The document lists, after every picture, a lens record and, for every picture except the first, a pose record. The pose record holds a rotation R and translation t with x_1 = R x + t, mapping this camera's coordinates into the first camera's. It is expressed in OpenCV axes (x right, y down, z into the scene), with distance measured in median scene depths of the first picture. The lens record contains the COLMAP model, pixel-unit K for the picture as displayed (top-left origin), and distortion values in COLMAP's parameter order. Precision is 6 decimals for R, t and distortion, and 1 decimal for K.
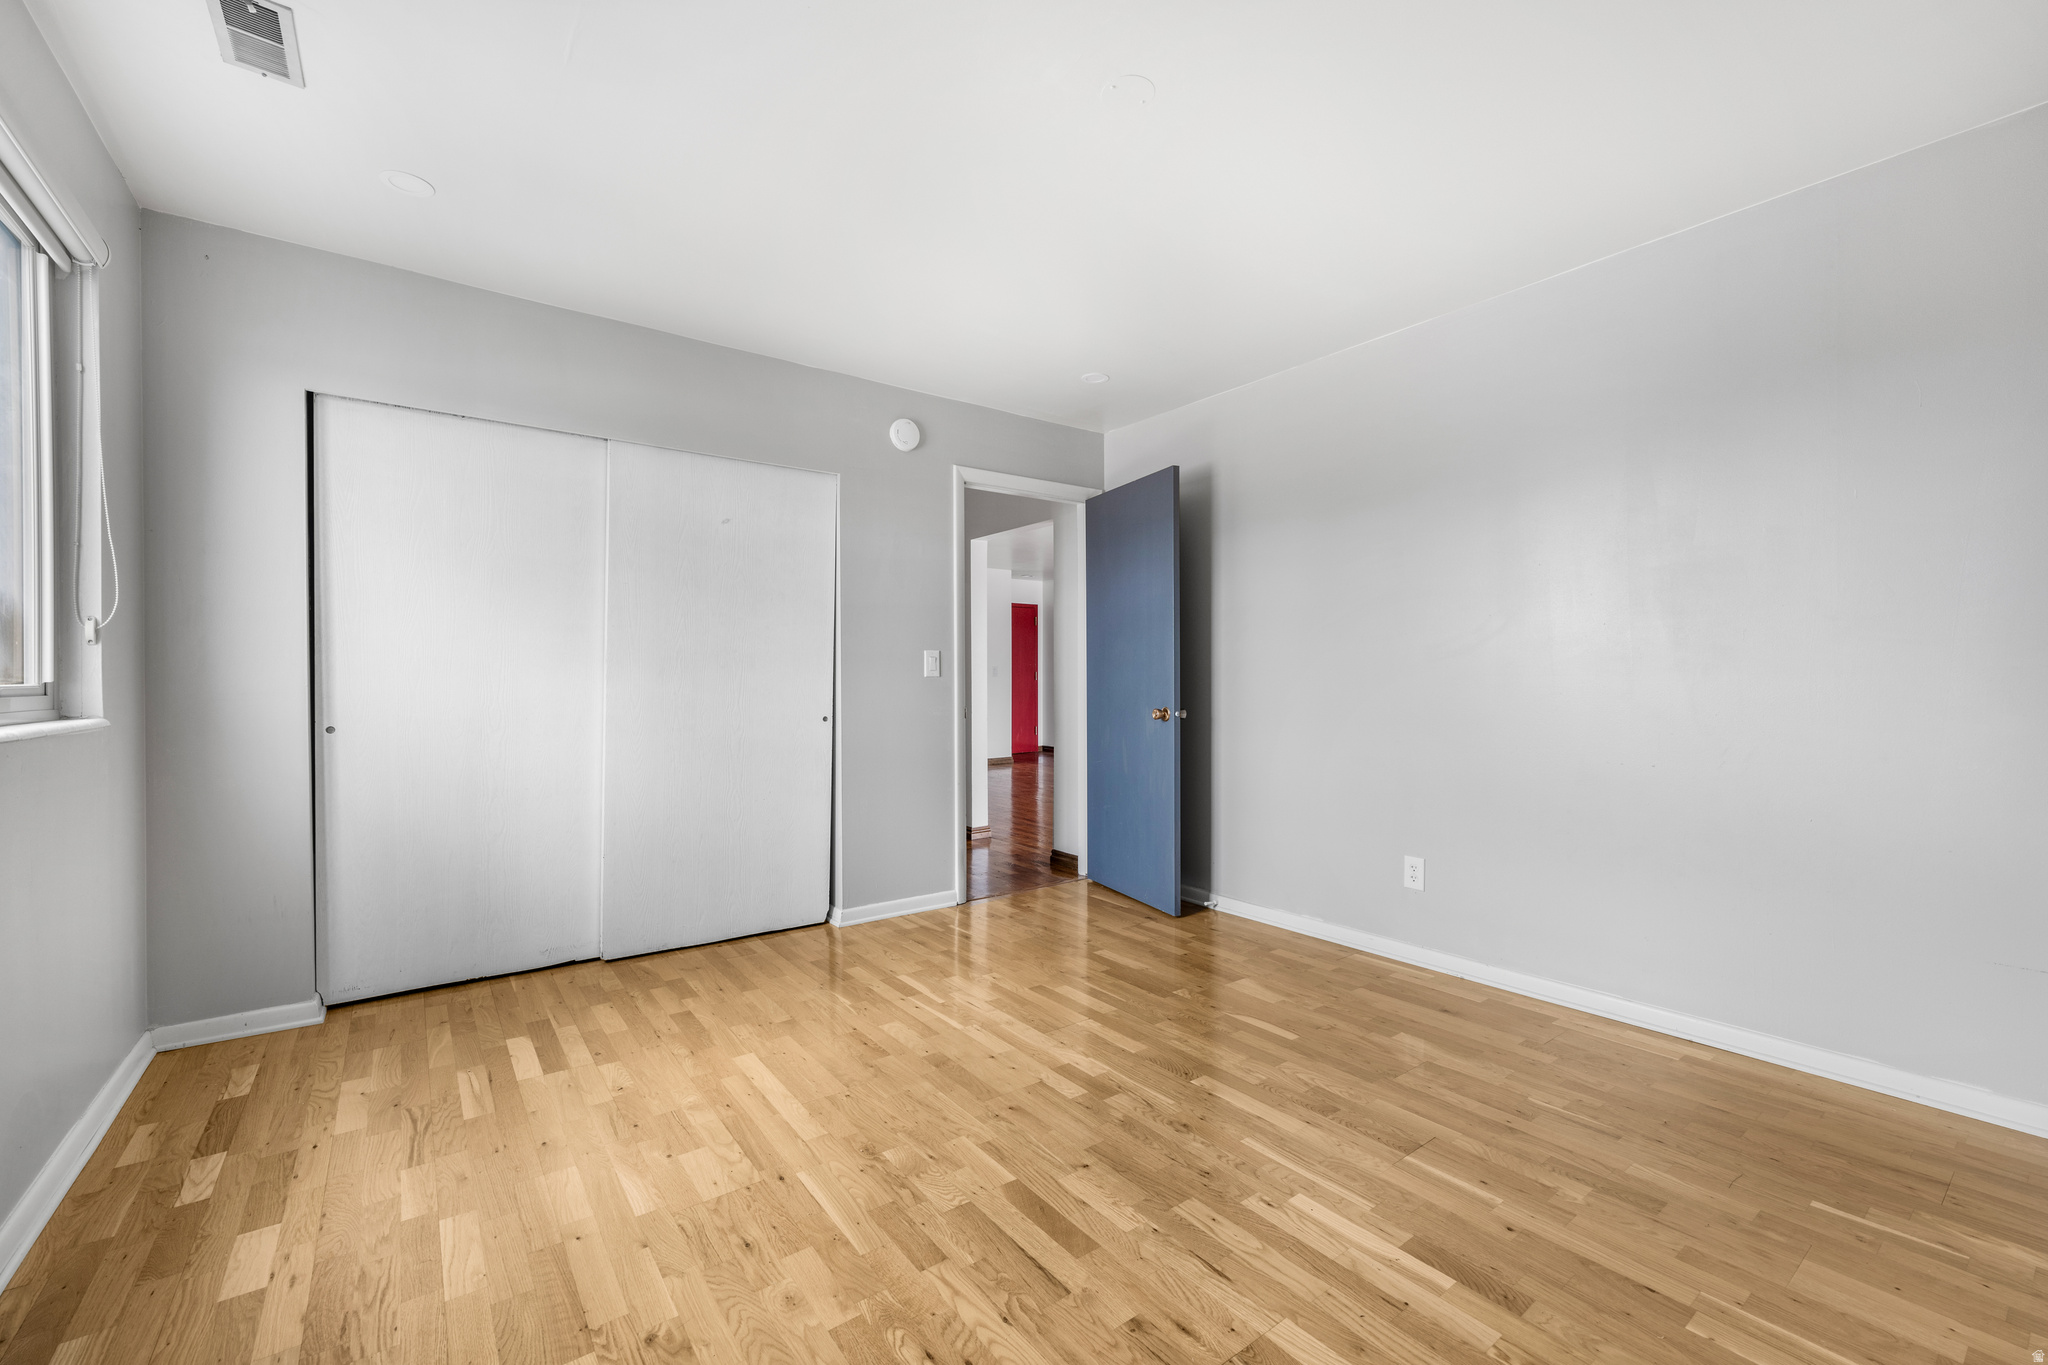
lens RADIAL K [[836.1, 0, 1024.8], [0, 836.1, 690.7], [0, 0, 1]] dist [0.000942, -0.000043]
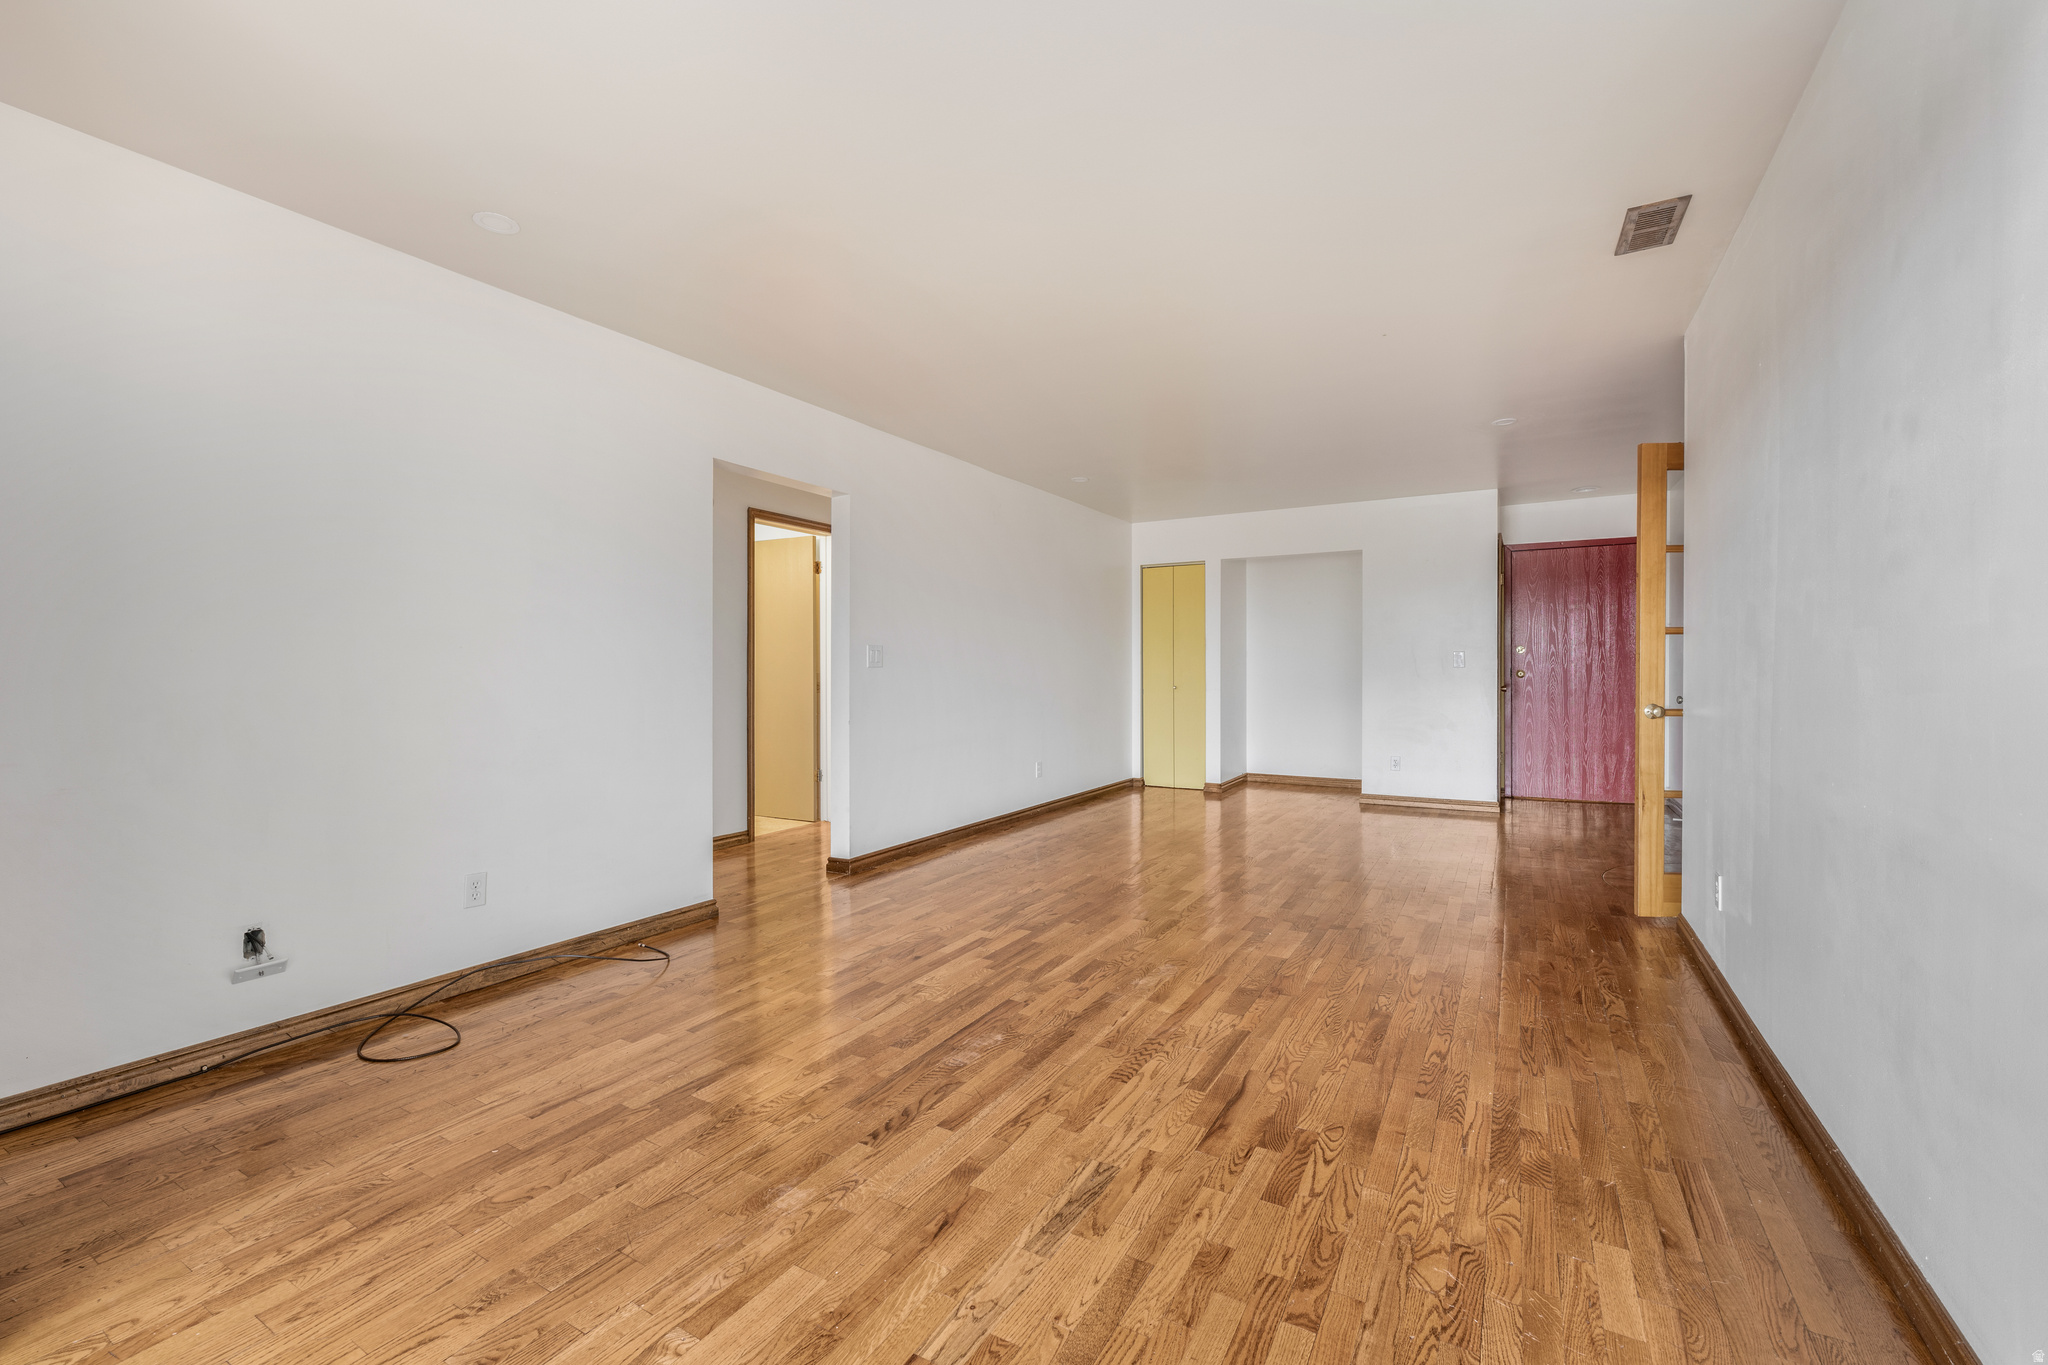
lens RADIAL K [[836.1, 0, 1042.7], [0, 836.1, 674.9], [0, 0, 1]] dist [0.000942, -0.000043]
pose [[0.418184, 0.003417, -0.908356, 1.829773], [-0.016108, 0.999864, -0.003654, -0.021138], [0.908219, 0.016160, 0.418182, 2.159066]]
